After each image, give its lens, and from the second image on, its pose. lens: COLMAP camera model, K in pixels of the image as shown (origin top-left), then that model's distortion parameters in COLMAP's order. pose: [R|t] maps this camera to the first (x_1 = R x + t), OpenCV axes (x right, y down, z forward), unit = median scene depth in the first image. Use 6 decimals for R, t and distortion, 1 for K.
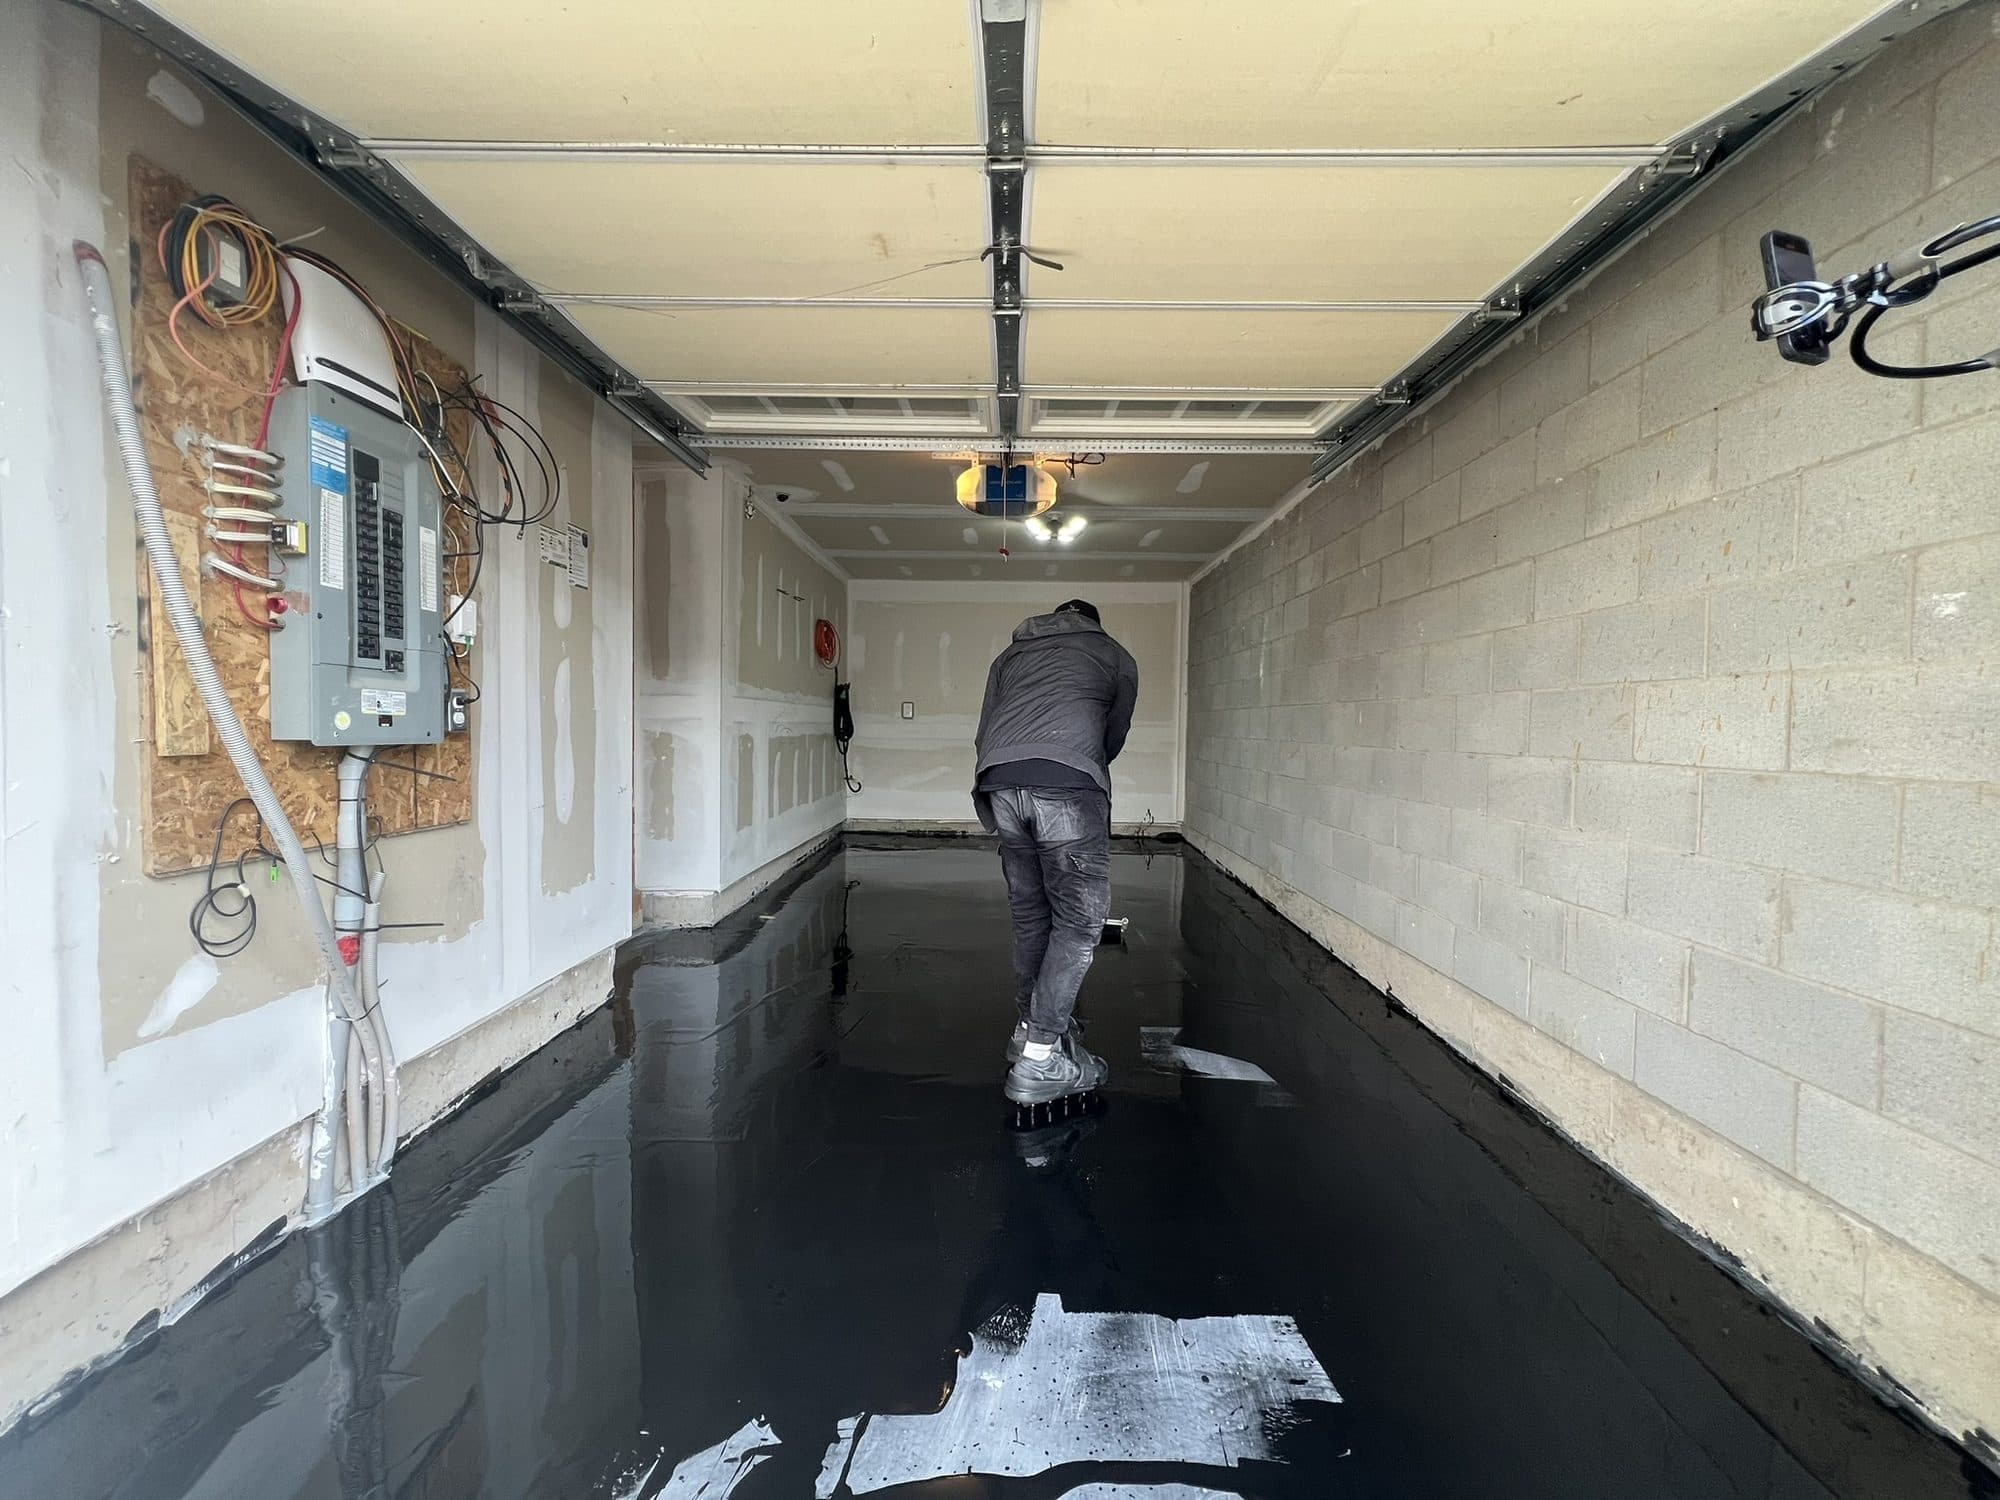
lens RADIAL K [[799.7, 0, 1000.0], [0, 799.7, 750.0], [0, 0, 1]] dist [-0.001248, -0.000219]
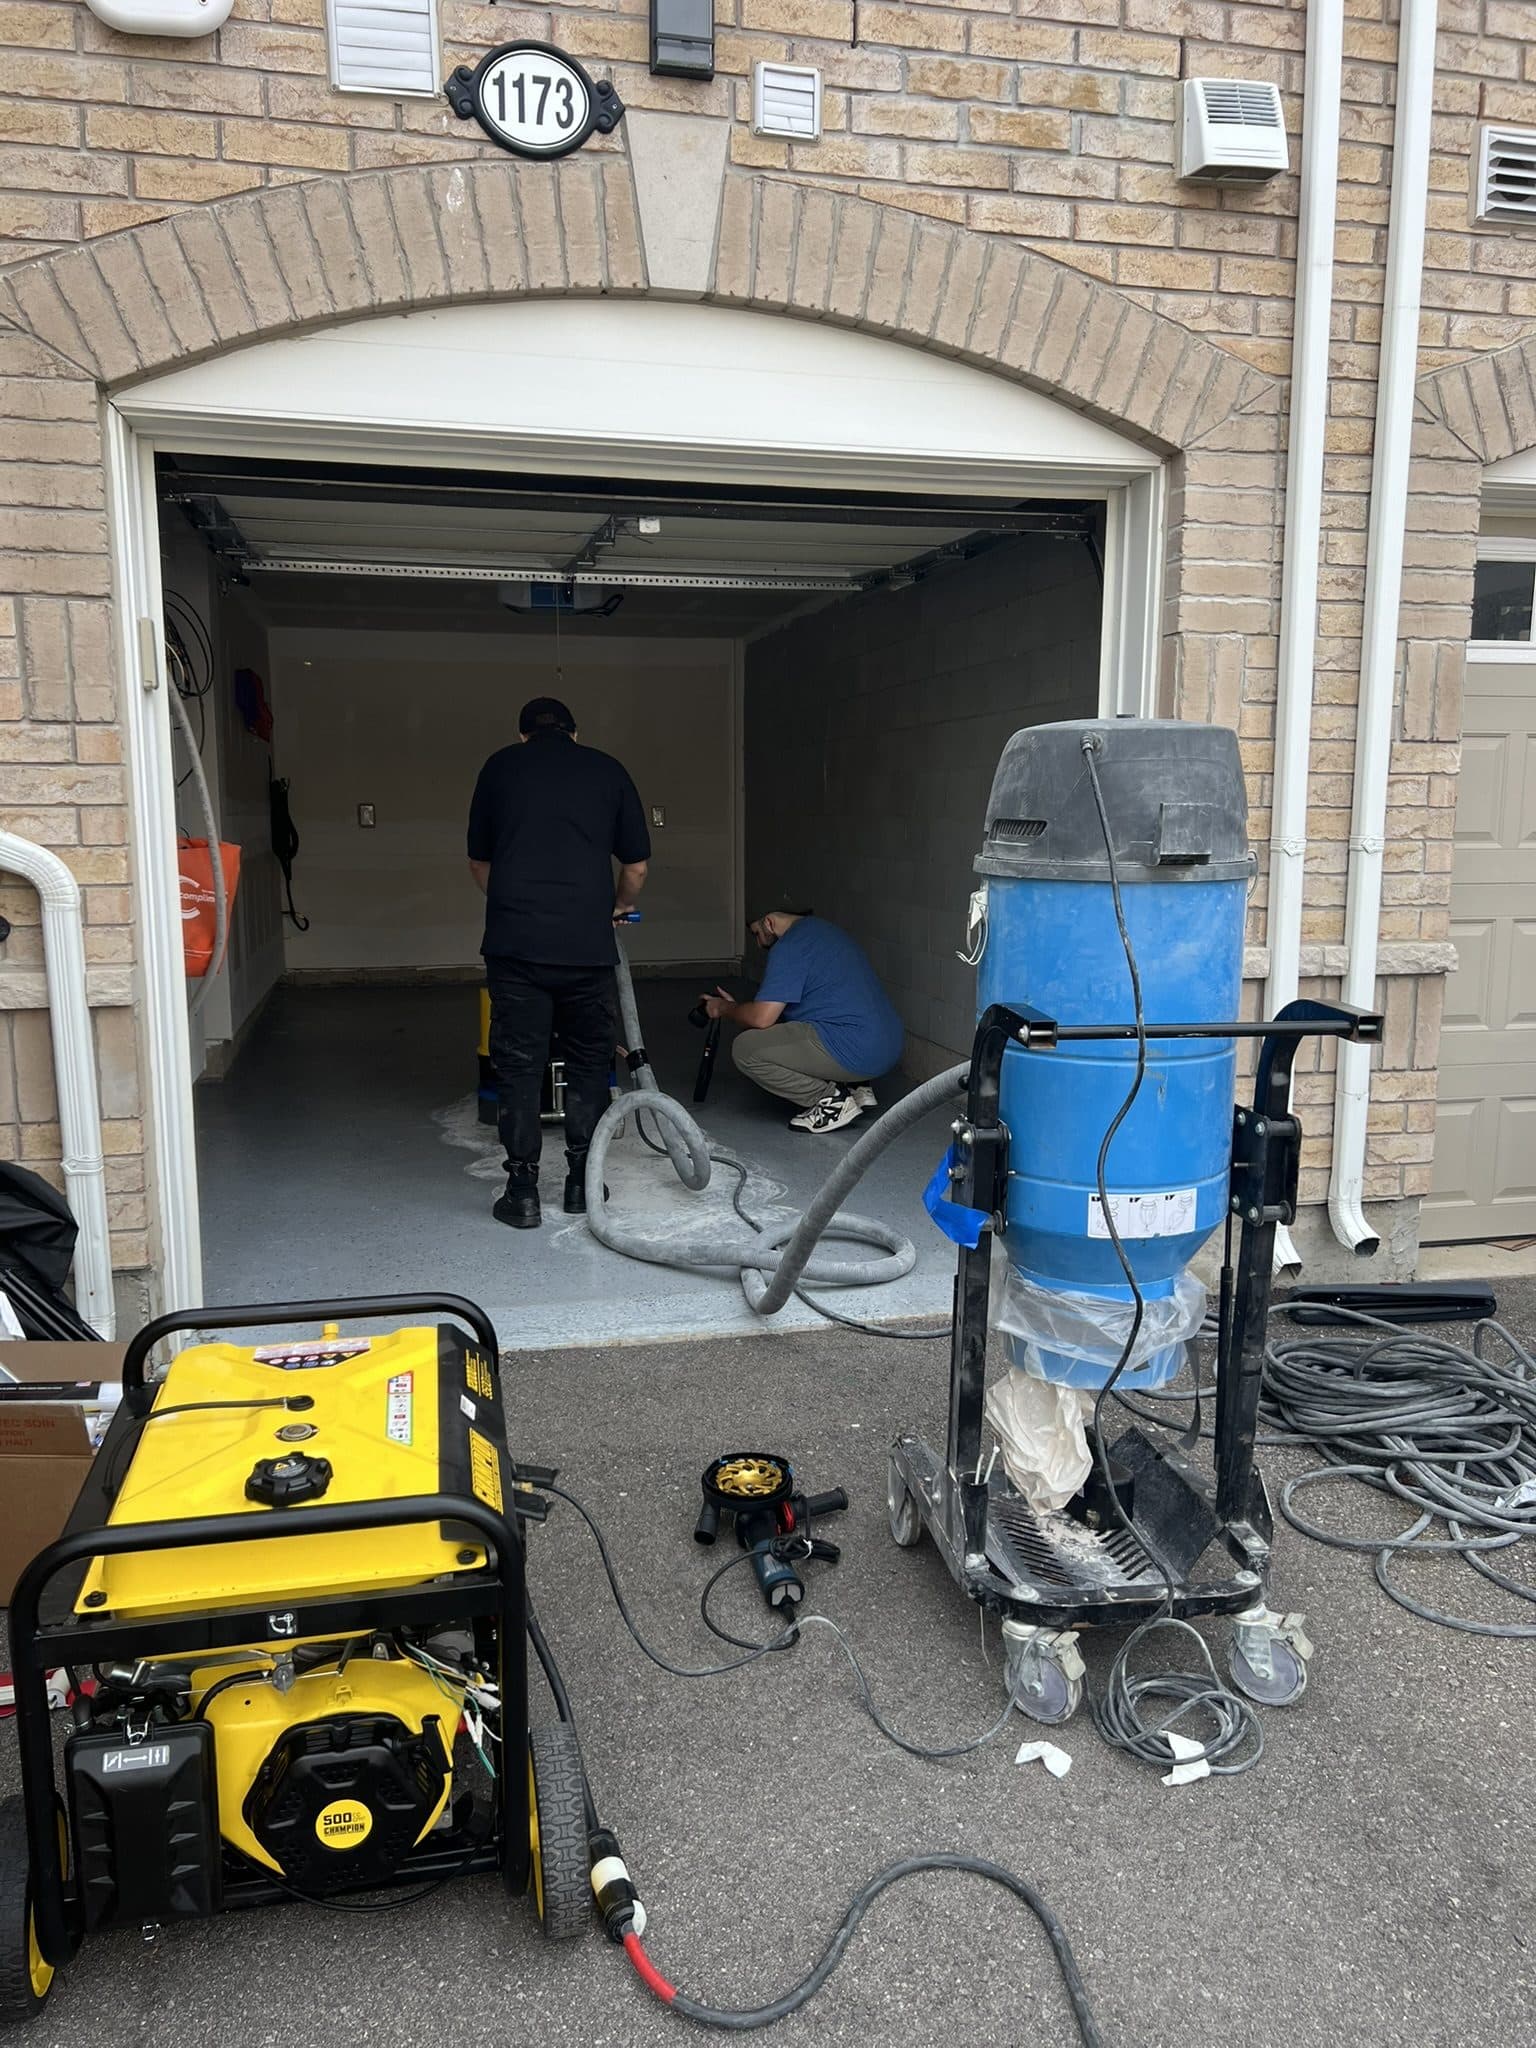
lens RADIAL K [[1533.6, 0, 761.8], [0, 1533.6, 1041.4], [0, 0, 1]] dist [0.034926, -0.038440]
pose [[0.971562, -0.050295, 0.231381, -0.339801], [0.022495, 0.992367, 0.121252, -0.026871], [-0.235714, -0.112599, 0.965277, -1.503932]]
